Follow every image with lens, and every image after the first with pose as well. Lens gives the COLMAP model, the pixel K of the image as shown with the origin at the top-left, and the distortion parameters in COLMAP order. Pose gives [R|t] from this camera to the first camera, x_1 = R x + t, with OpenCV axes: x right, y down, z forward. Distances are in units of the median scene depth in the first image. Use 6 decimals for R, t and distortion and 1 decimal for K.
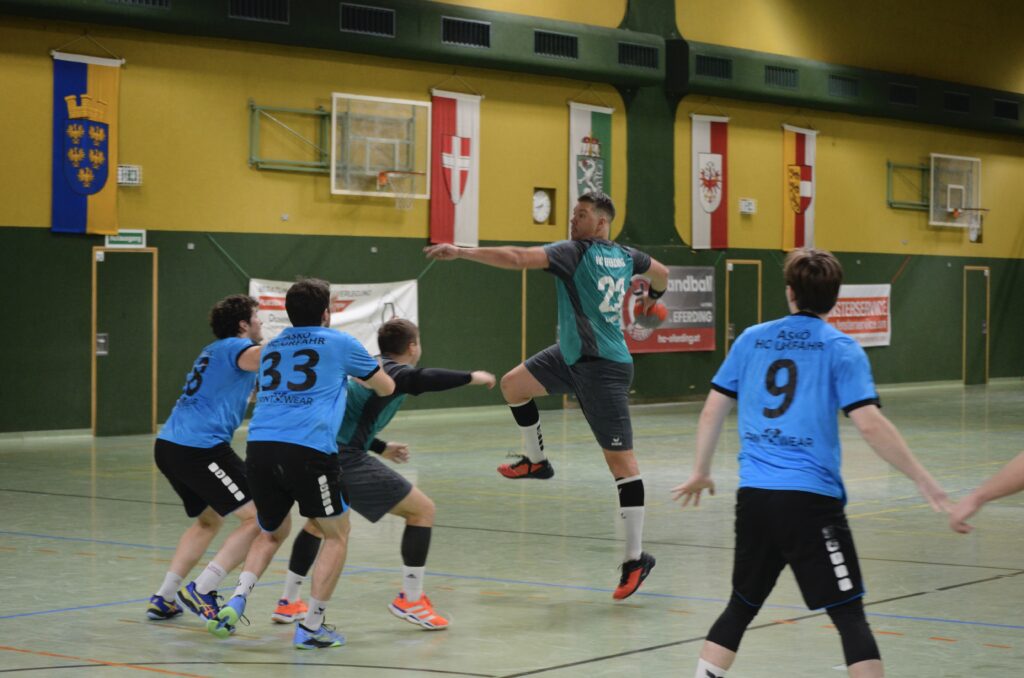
lens RADIAL K [[2588.3, 0, 516.4], [0, 2588.3, 340.7], [0, 0, 1]] dist [-0.225327, 0.000000]
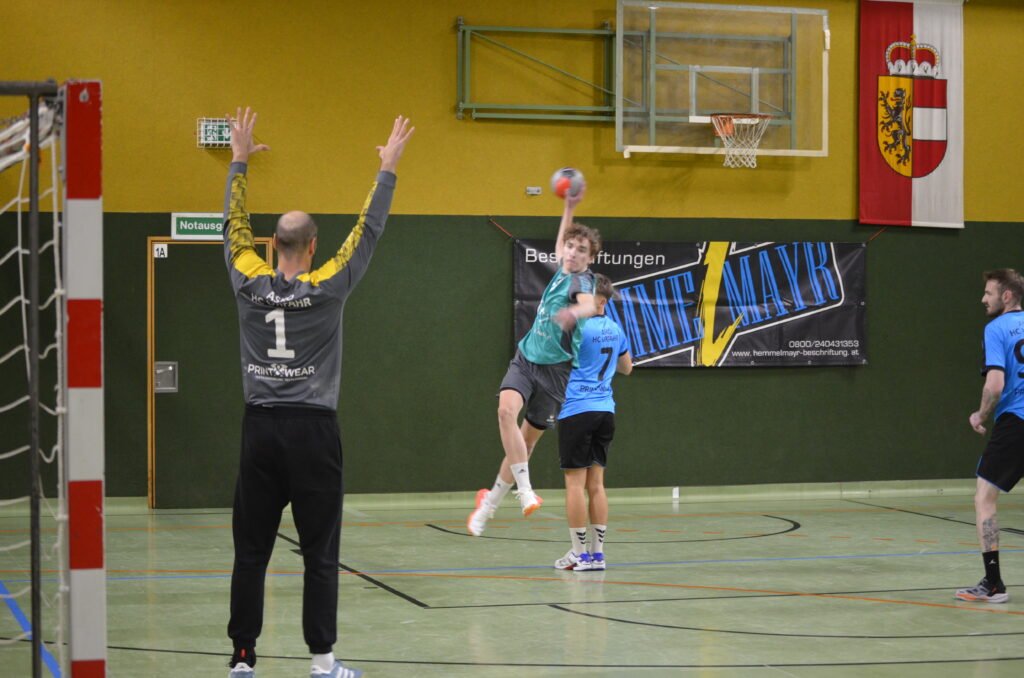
lens RADIAL K [[2588.3, 0, 512.2], [0, 2588.3, 338.5], [0, 0, 1]] dist [-0.225327, 0.000000]
pose [[0.770464, 0.008342, -0.637429, 0.293859], [-0.010808, 0.999942, 0.000022, -0.008132], [0.637392, 0.006872, 0.770509, 0.422179]]
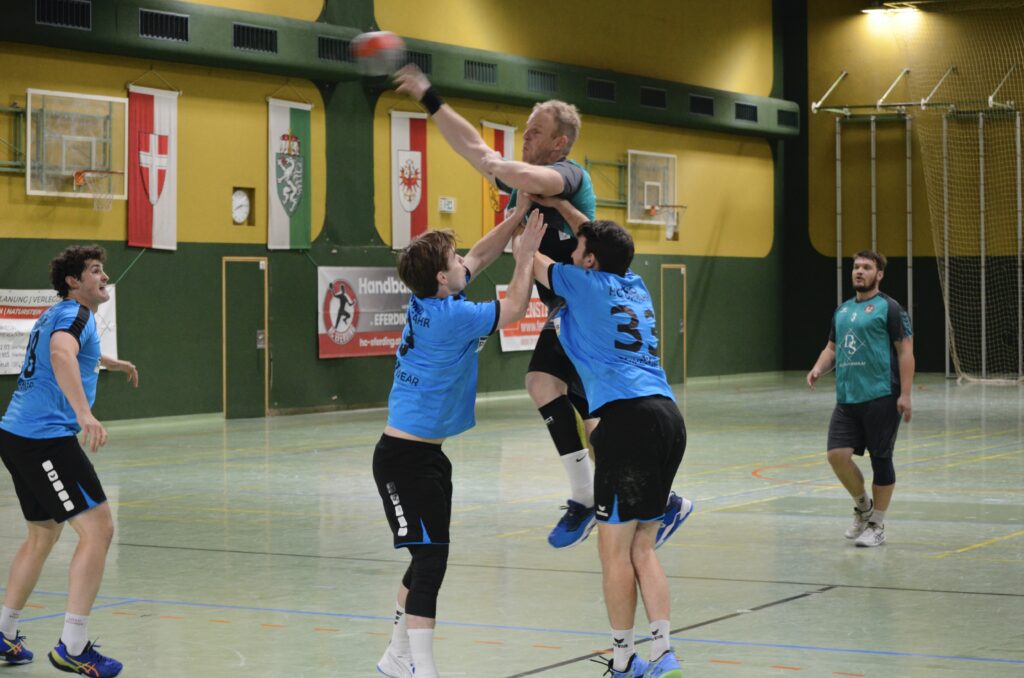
lens RADIAL K [[2588.3, 0, 518.7], [0, 2588.3, 331.9], [0, 0, 1]] dist [-0.225327, 0.000000]
pose [[0.990167, -0.012601, 0.139319, -0.021852], [0.013207, 0.999907, -0.003427, -0.000668], [-0.139263, 0.005233, 0.990242, 0.035220]]
